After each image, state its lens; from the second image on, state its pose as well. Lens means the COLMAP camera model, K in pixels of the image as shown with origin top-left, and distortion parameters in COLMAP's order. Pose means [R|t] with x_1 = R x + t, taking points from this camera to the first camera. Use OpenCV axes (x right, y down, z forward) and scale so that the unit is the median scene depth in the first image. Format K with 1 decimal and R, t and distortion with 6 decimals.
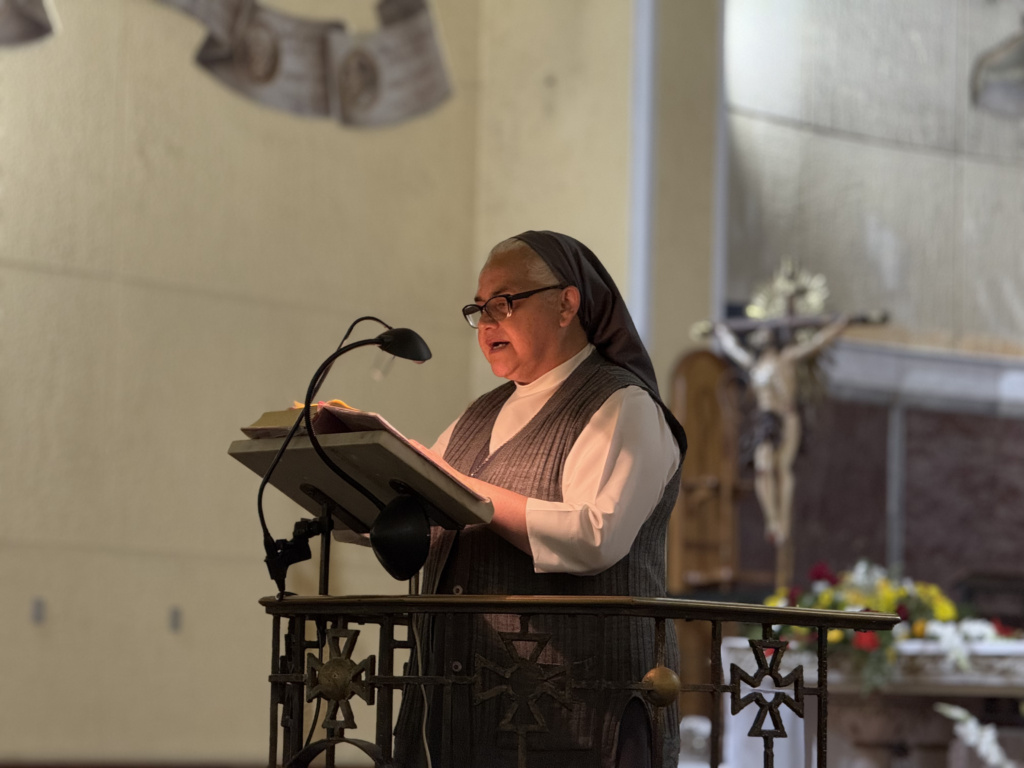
lens RADIAL K [[3578.7, 0, 512.1], [0, 3578.7, 362.8], [0, 0, 1]] dist [0.245727, 0.000000]
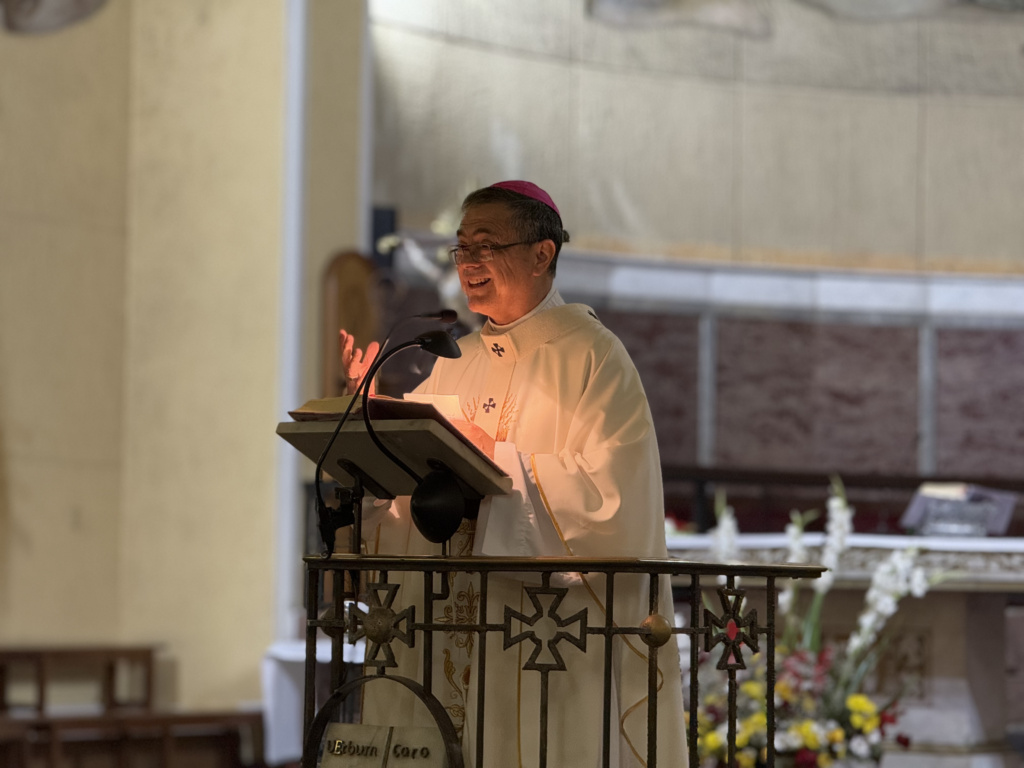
lens RADIAL K [[3578.7, 0, 495.8], [0, 3578.7, 369.0], [0, 0, 1]] dist [0.245727, 0.000000]
pose [[0.990146, 0.001333, 0.140033, -0.053366], [-0.007354, 0.999070, 0.042486, -0.014241], [-0.139846, -0.043097, 0.989235, -0.052700]]
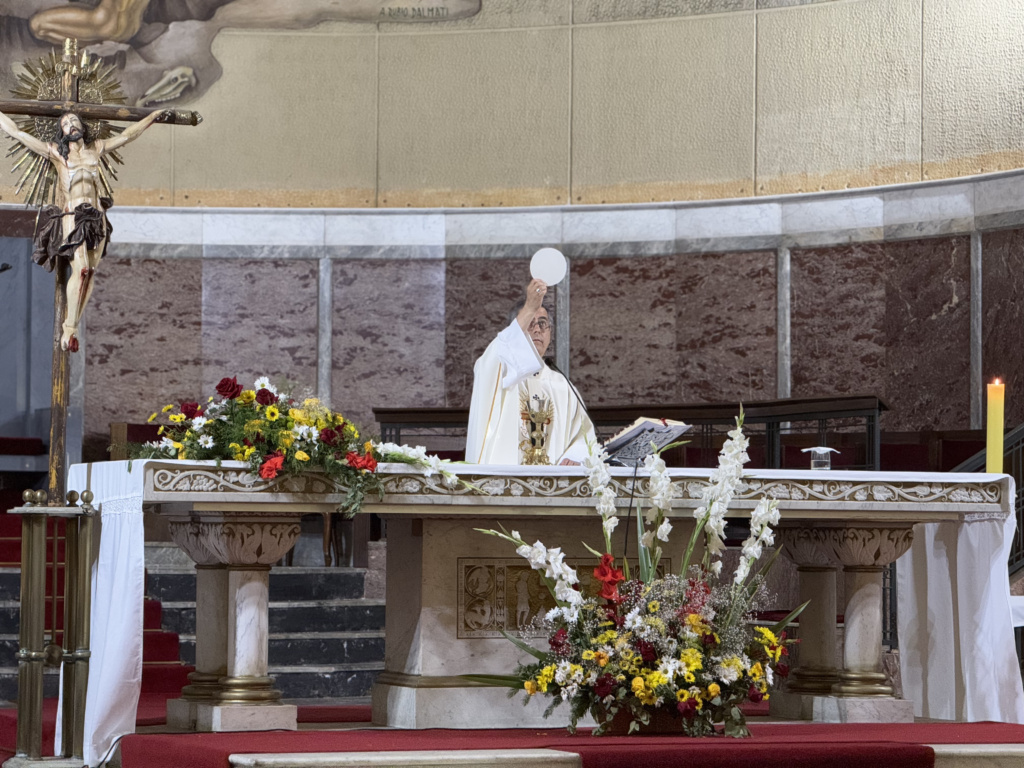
lens RADIAL K [[3578.7, 0, 510.1], [0, 3578.7, 375.6], [0, 0, 1]] dist [0.245727, 0.000000]
pose [[0.463187, 0.022023, 0.885987, -0.546139], [-0.086005, 0.996090, 0.020203, 0.022560], [-0.882078, -0.085557, 0.463270, 0.376476]]
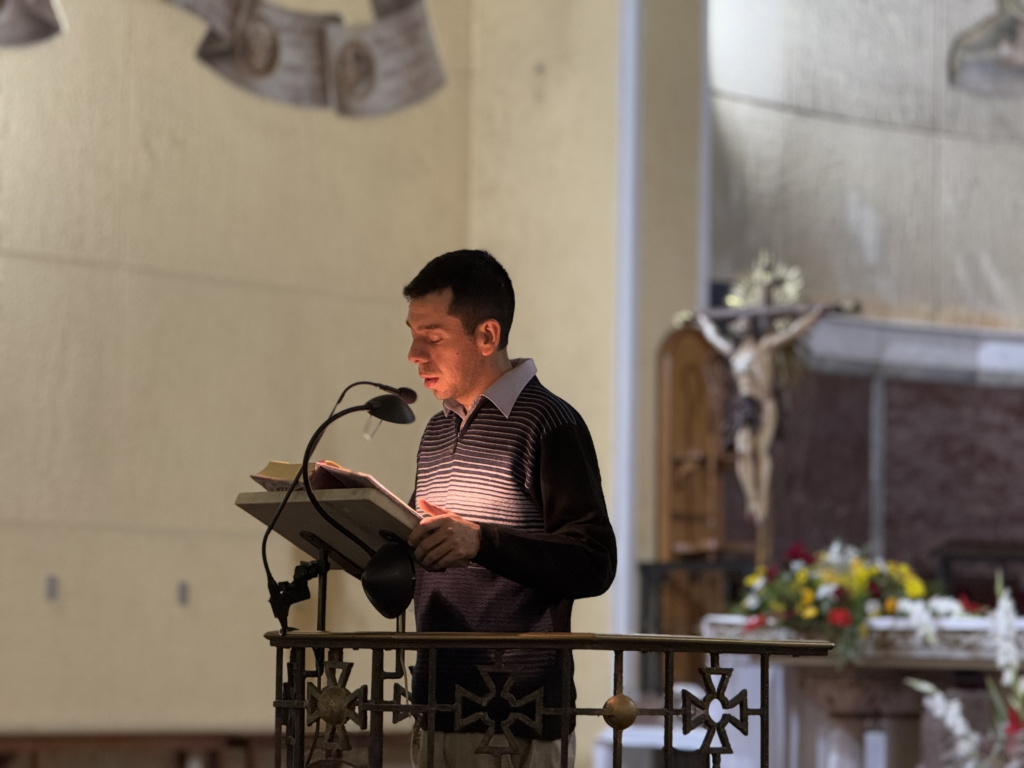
lens RADIAL K [[3578.7, 0, 509.7], [0, 3578.7, 353.1], [0, 0, 1]] dist [0.245727, 0.000000]
pose [[0.999970, -0.007701, -0.001199, 0.002644], [0.007717, 0.999871, 0.014059, -0.011534], [0.001091, -0.014068, 0.999900, -0.038268]]
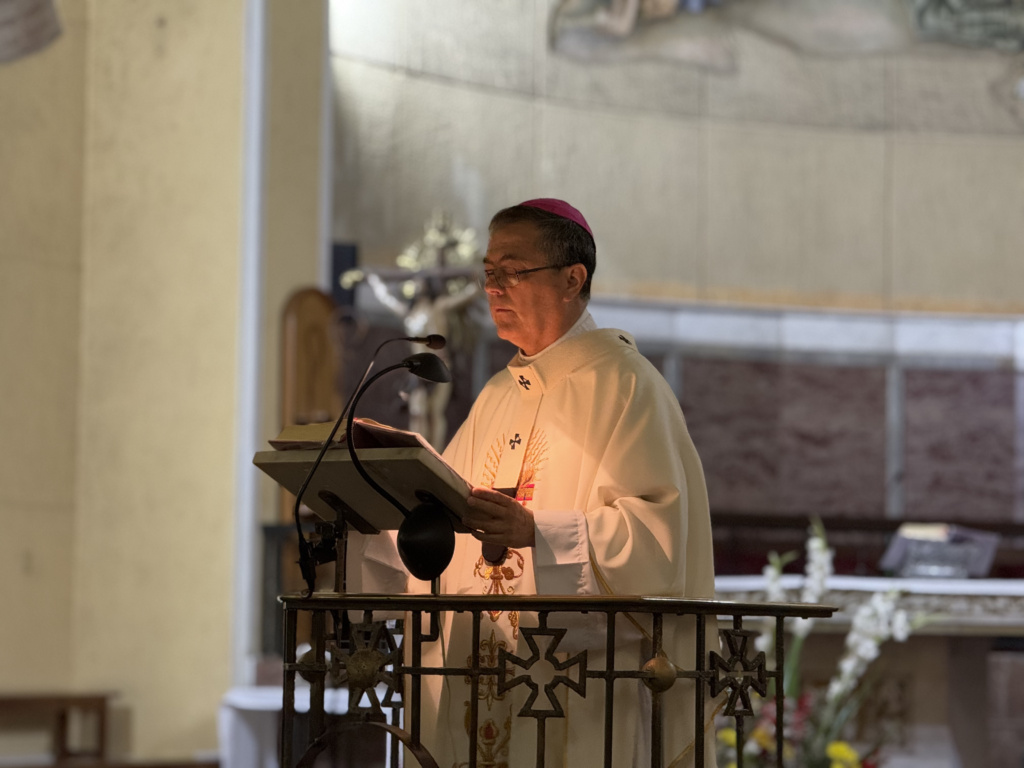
lens RADIAL K [[3578.7, 0, 521.3], [0, 3578.7, 357.9], [0, 0, 1]] dist [0.245727, 0.000000]
pose [[0.986946, 0.004224, 0.160996, -0.054153], [-0.008560, 0.999619, 0.026244, -0.011256], [-0.160823, -0.027279, 0.986606, -0.029386]]
